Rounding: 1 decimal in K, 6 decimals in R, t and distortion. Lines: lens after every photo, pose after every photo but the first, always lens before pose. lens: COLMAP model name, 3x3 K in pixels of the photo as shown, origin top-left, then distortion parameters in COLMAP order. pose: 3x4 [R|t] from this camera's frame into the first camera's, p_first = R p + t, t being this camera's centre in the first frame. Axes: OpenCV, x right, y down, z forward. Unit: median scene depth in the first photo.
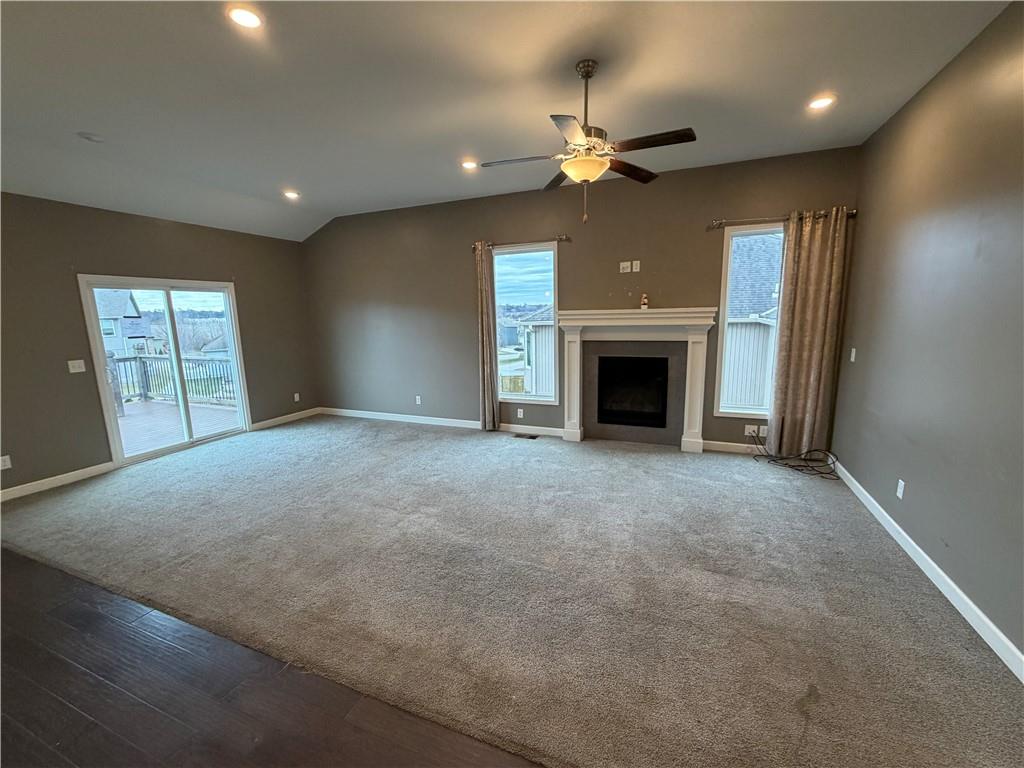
lens RADIAL K [[426.6, 0, 512.3], [0, 426.6, 386.6], [0, 0, 1]] dist [0.000742, 0.000822]
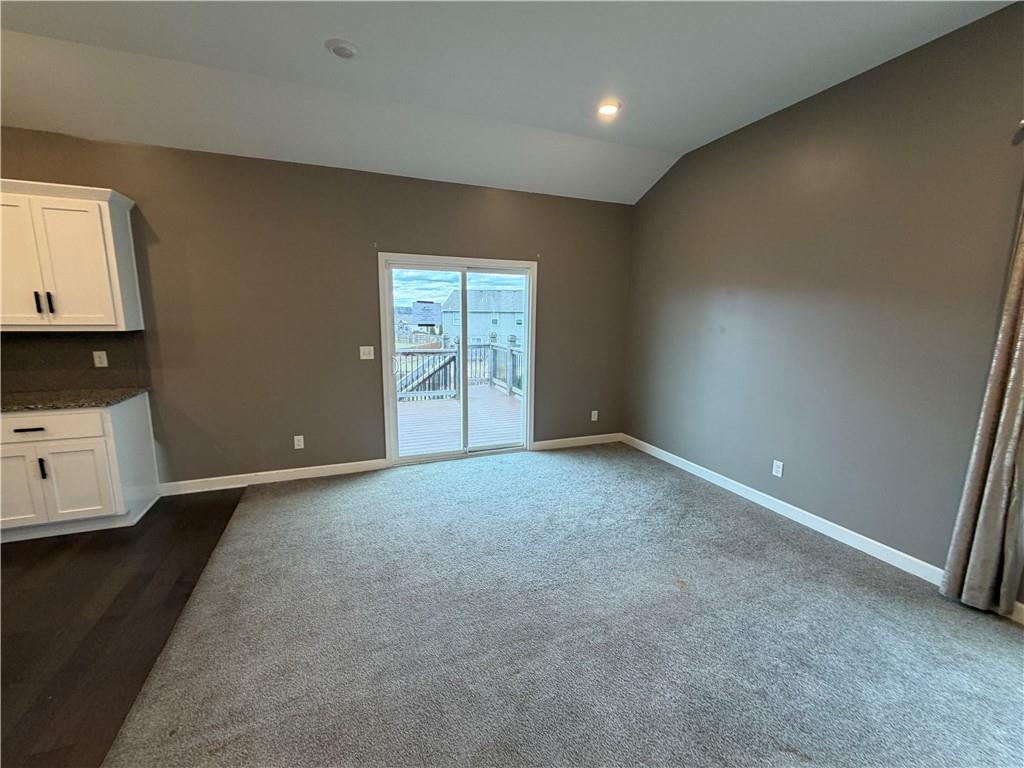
lens RADIAL K [[426.6, 0, 512.3], [0, 426.6, 386.6], [0, 0, 1]] dist [0.000742, 0.000822]
pose [[0.700578, 0.146350, -0.698407, -0.126761], [-0.146758, 0.987370, 0.059688, -0.069125], [0.698322, 0.060680, 0.713207, 0.509111]]
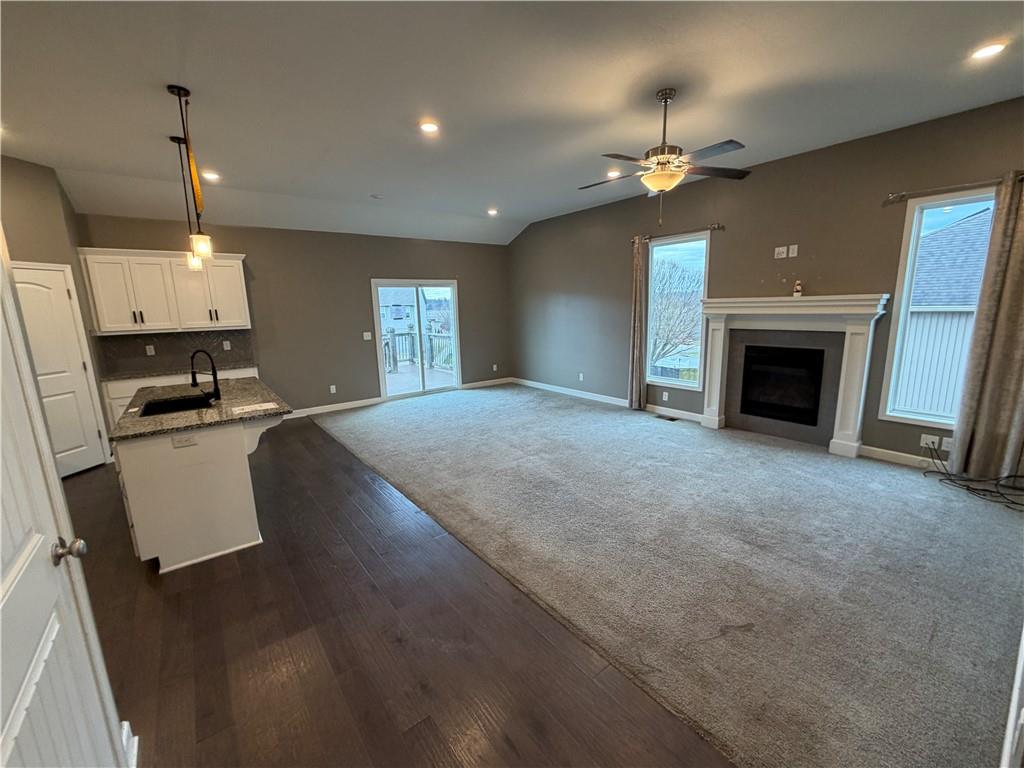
lens RADIAL K [[426.6, 0, 512.3], [0, 426.6, 386.6], [0, 0, 1]] dist [0.000742, 0.000822]
pose [[0.866733, 0.093074, -0.490011, 0.246679], [-0.077615, 0.995635, 0.051829, 0.015738], [0.492696, -0.006890, 0.870174, -0.130006]]
